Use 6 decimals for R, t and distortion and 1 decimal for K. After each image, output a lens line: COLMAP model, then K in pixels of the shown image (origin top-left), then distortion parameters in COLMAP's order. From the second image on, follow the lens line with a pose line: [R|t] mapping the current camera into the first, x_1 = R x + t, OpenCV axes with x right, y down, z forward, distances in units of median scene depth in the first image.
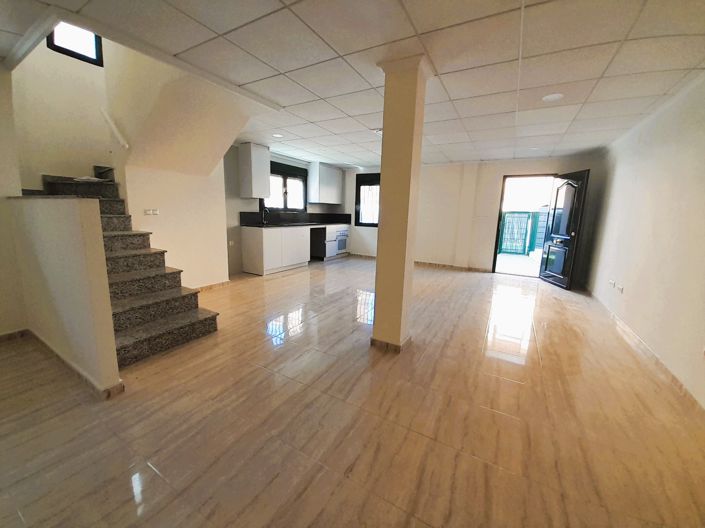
lens RADIAL K [[278.4, 0, 348.6], [0, 278.4, 263.2], [0, 0, 1]] dist [-0.000019, -0.010954]
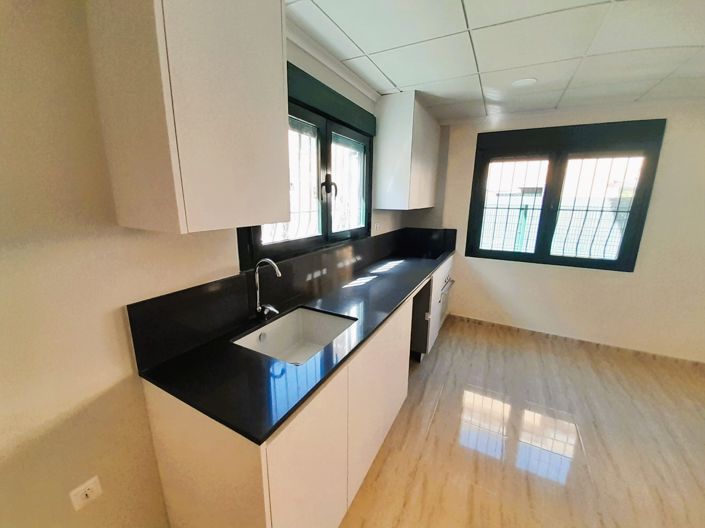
lens RADIAL K [[278.4, 0, 348.6], [0, 278.4, 263.2], [0, 0, 1]] dist [-0.000019, -0.010954]
pose [[0.998971, -0.032635, 0.031497, -0.197854], [0.031274, 0.998596, 0.042766, -0.165676], [-0.032849, -0.041737, 0.998589, 0.636107]]
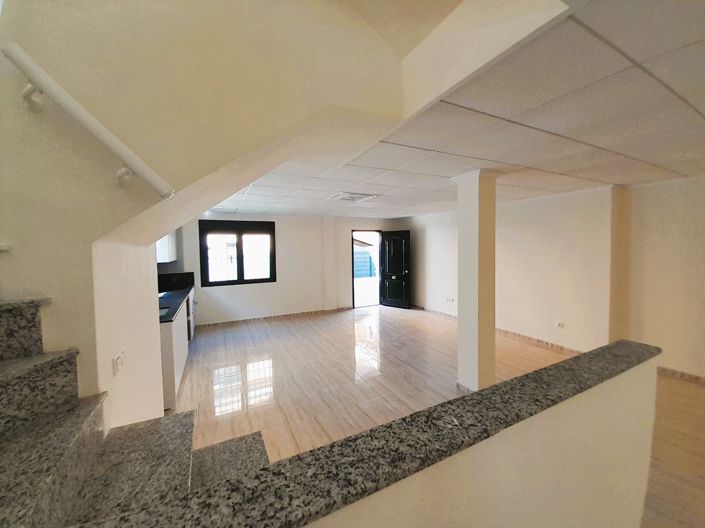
lens RADIAL K [[278.4, 0, 348.6], [0, 278.4, 263.2], [0, 0, 1]] dist [-0.000019, -0.010954]
pose [[0.552631, -0.079643, 0.829612, -0.416372], [0.191923, 0.980832, -0.033686, -0.108285], [-0.811027, 0.177837, 0.557324, 0.288245]]
